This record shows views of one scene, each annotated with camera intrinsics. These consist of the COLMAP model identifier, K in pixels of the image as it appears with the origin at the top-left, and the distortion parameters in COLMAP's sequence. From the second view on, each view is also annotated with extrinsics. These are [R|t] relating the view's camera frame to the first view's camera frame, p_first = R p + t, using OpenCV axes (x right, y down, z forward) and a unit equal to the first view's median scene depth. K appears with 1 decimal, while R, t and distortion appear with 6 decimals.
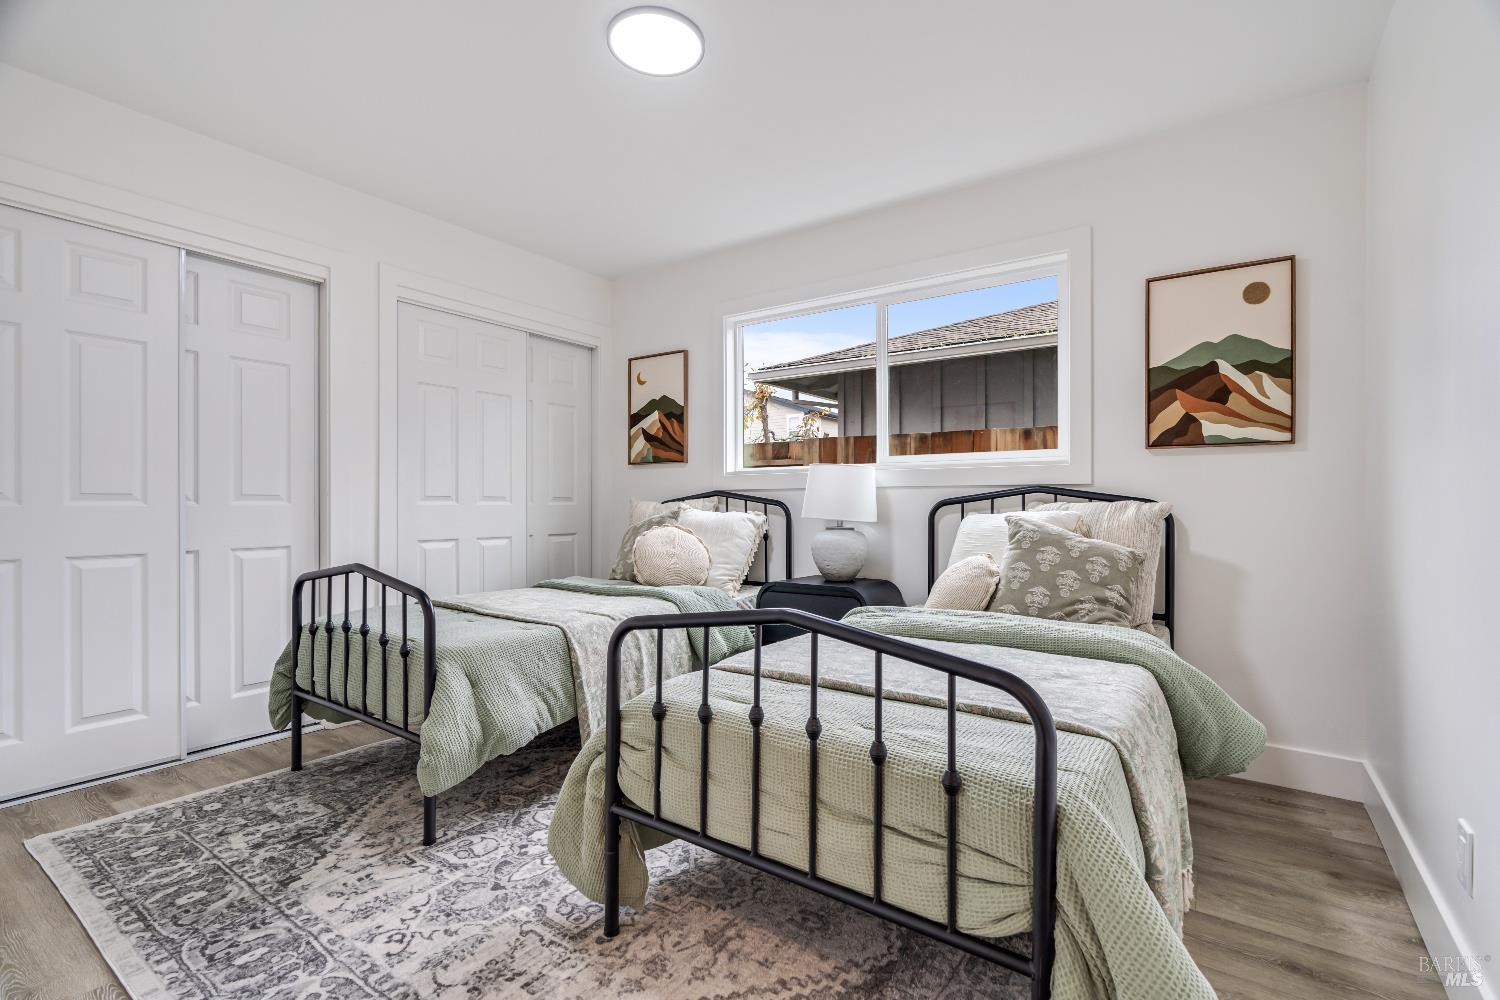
lens RADIAL K [[553.1, 0, 750.0], [0, 553.1, 500.0], [0, 0, 1]] dist [-0.021953, 0.000126]
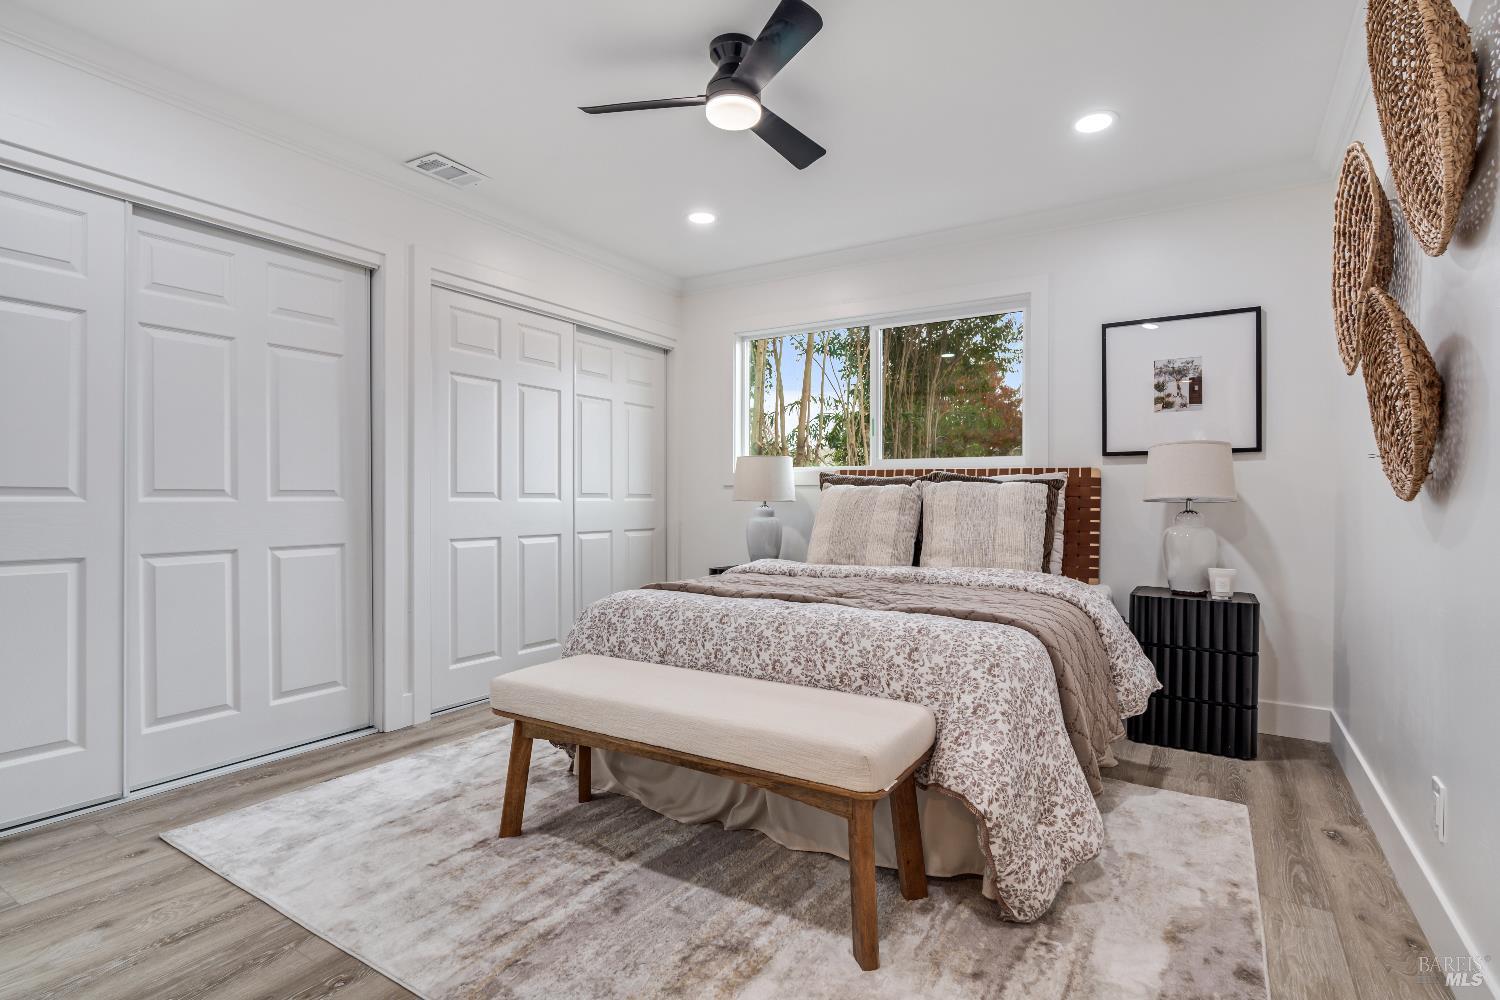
lens RADIAL K [[719.7, 0, 750.8], [0, 719.7, 513.9], [0, 0, 1]] dist [-0.003006, -0.000240]
pose [[0.994731, 0.000198, 0.102516, -0.259066], [-0.002543, 0.999738, 0.022747, 0.000384], [-0.102484, -0.022888, 0.994471, -0.342103]]
